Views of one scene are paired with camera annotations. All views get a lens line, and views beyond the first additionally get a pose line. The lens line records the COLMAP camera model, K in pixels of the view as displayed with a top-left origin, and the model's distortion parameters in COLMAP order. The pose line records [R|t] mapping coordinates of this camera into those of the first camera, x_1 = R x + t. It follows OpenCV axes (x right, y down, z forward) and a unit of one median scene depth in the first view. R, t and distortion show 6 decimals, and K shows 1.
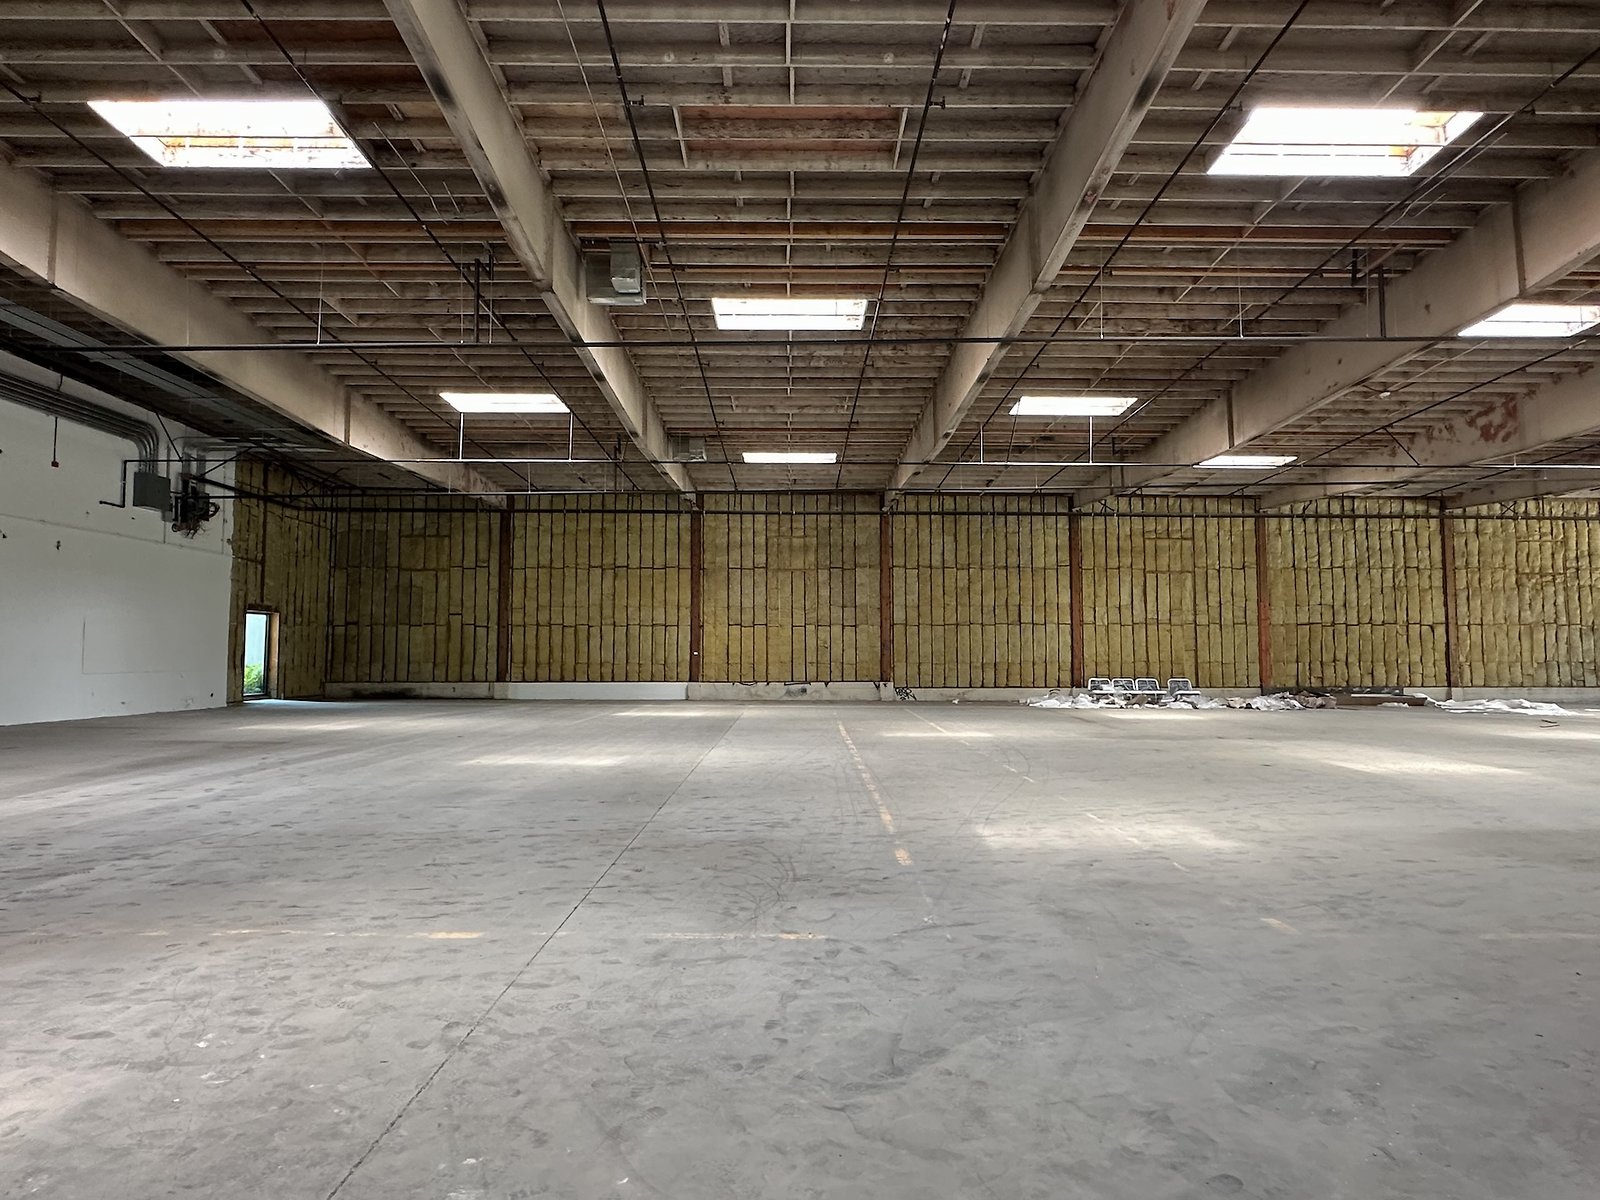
lens RADIAL K [[912.3, 0, 800.4], [0, 912.3, 599.3], [0, 0, 1]] dist [-0.000633, -0.000258]
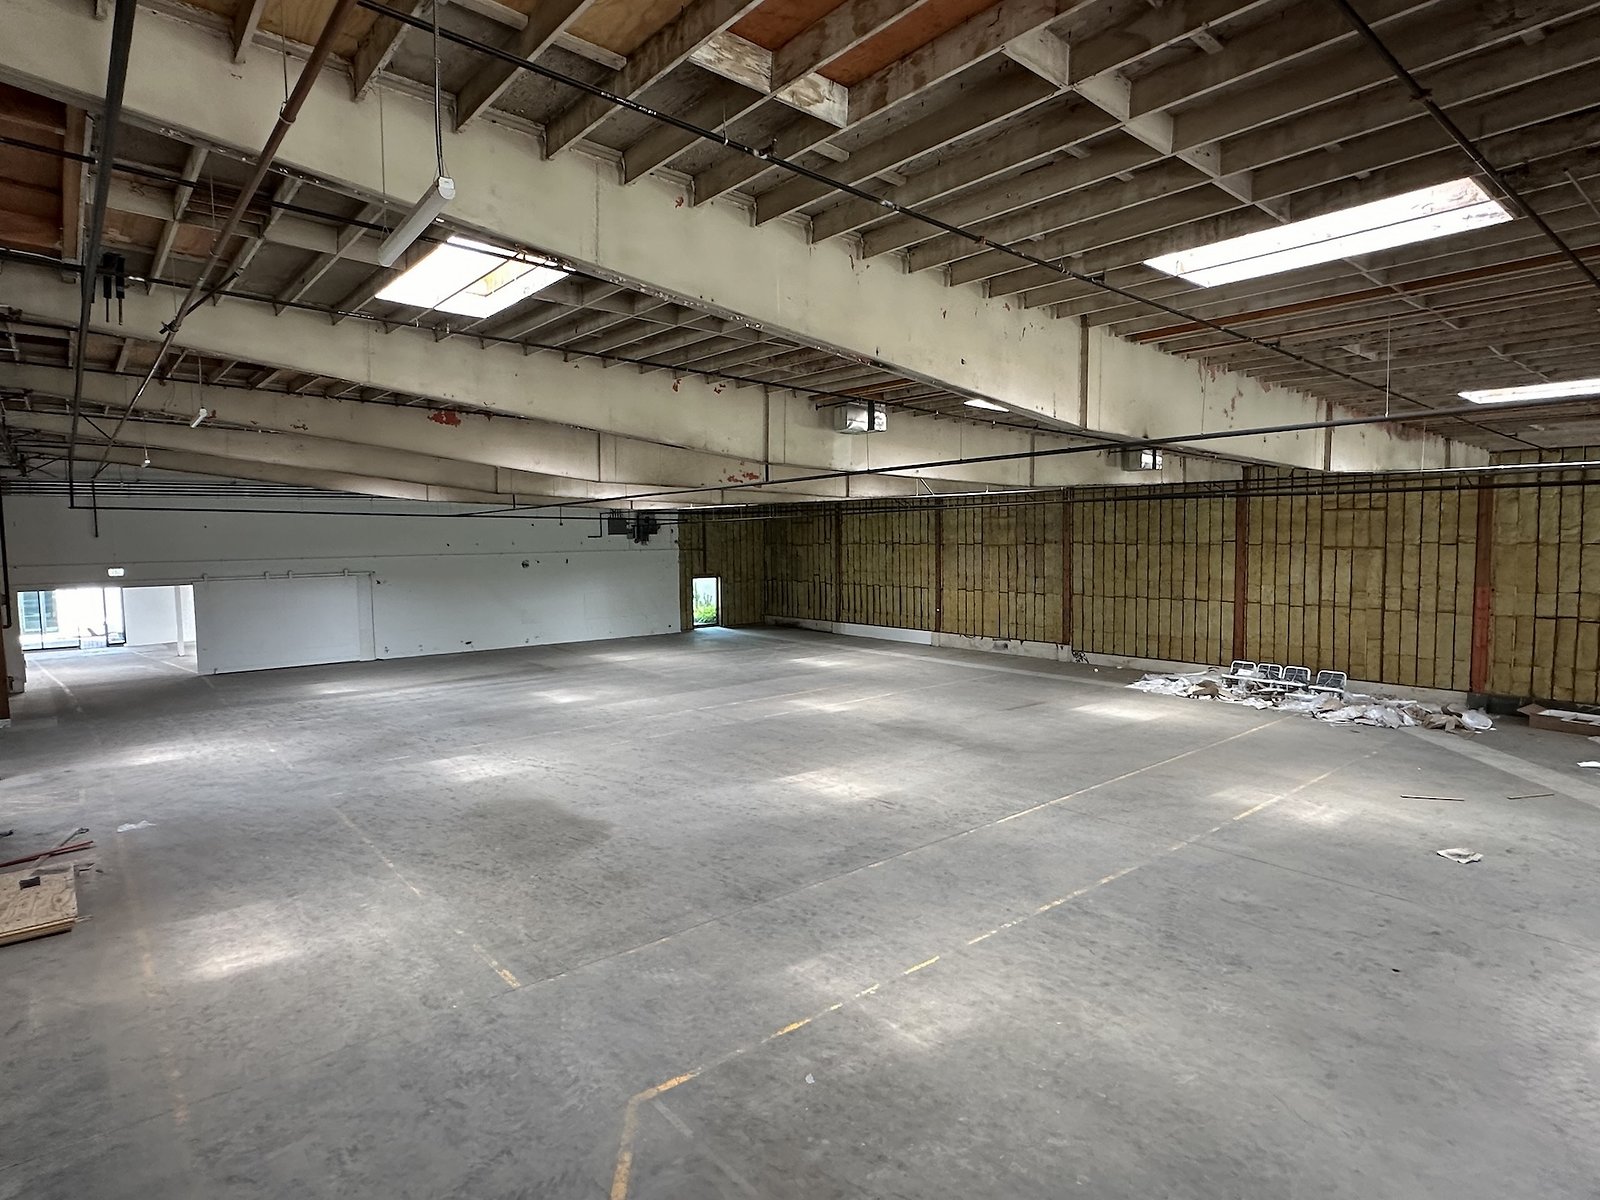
lens RADIAL K [[874.4, 0, 804.4], [0, 874.4, 598.2], [0, 0, 1]] dist [-0.006659, 0.000701]
pose [[0.642083, 0.046771, -0.765207, 0.709164], [0.058330, 0.992263, 0.109594, -0.104315], [0.764413, -0.115003, 0.634387, 0.068903]]
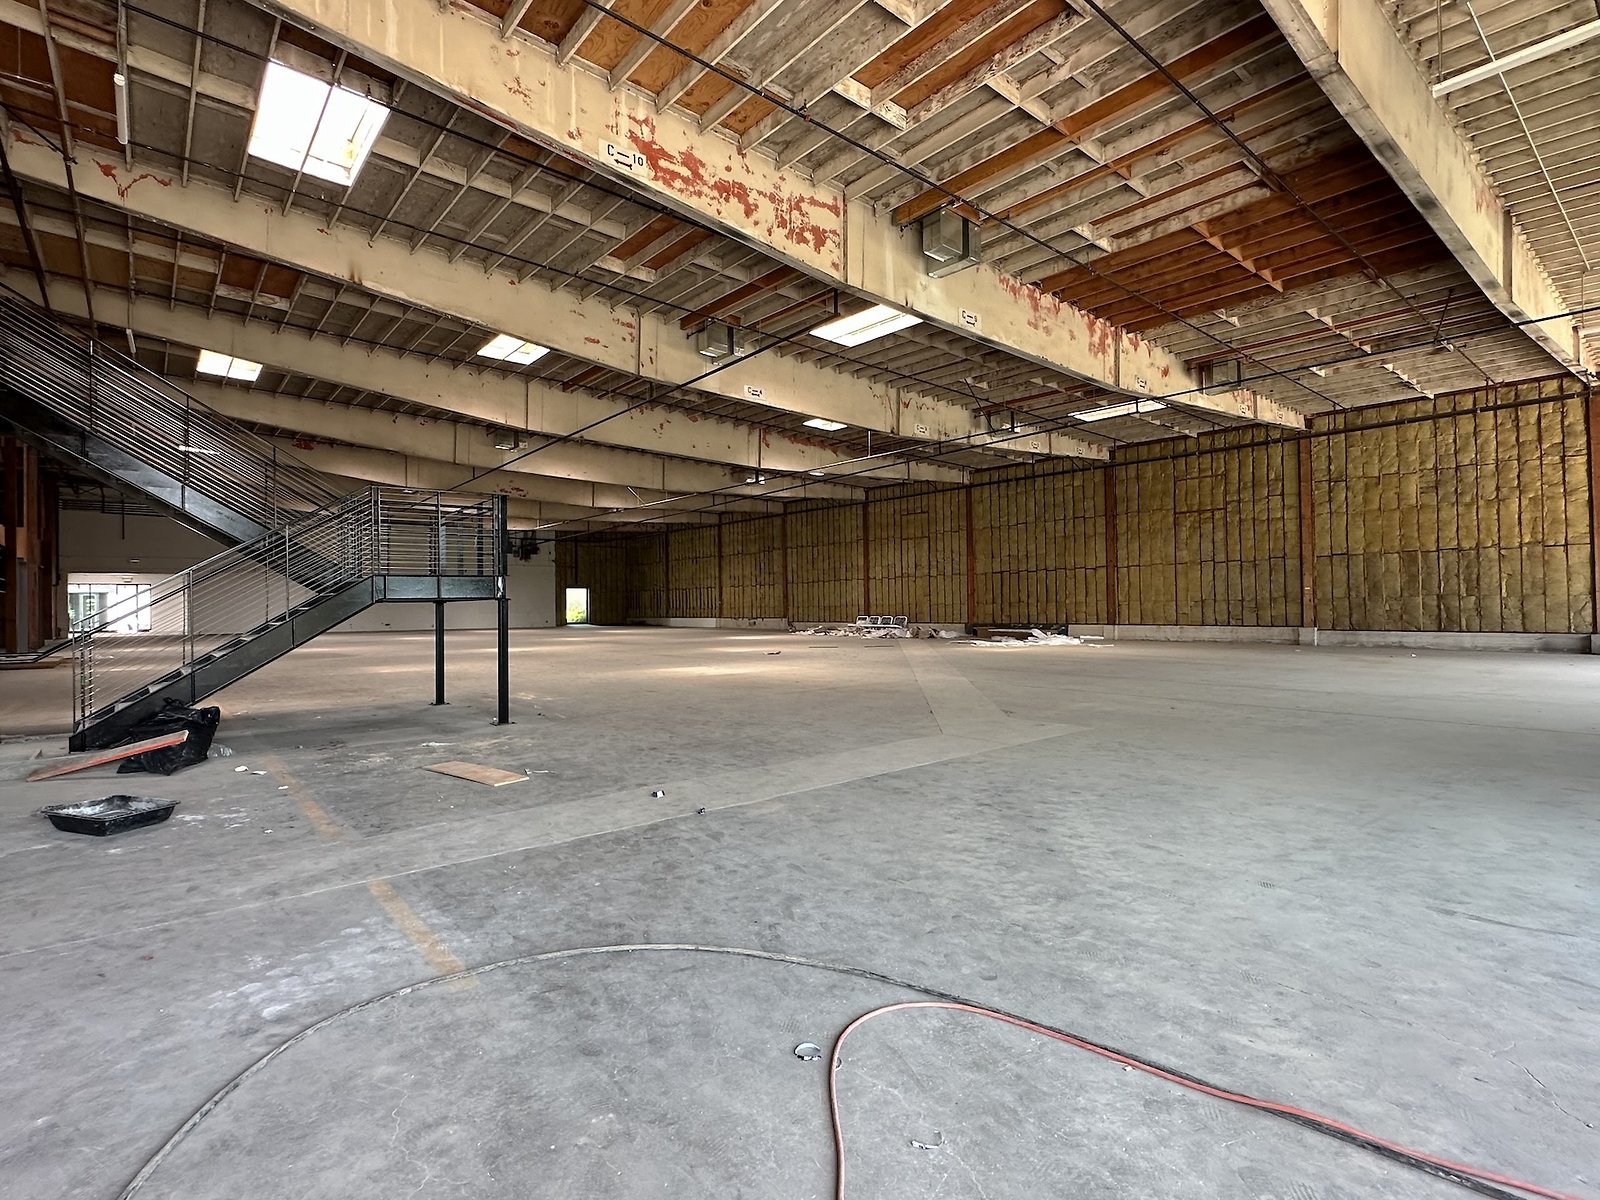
lens RADIAL K [[785.1, 0, 795.7], [0, 785.1, 603.7], [0, 0, 1]] dist [0.004469, 0.000320]
pose [[0.632133, -0.011334, -0.774777, 1.199451], [0.057334, 0.997836, 0.032181, 0.019506], [0.772736, -0.064764, 0.631415, 0.119666]]
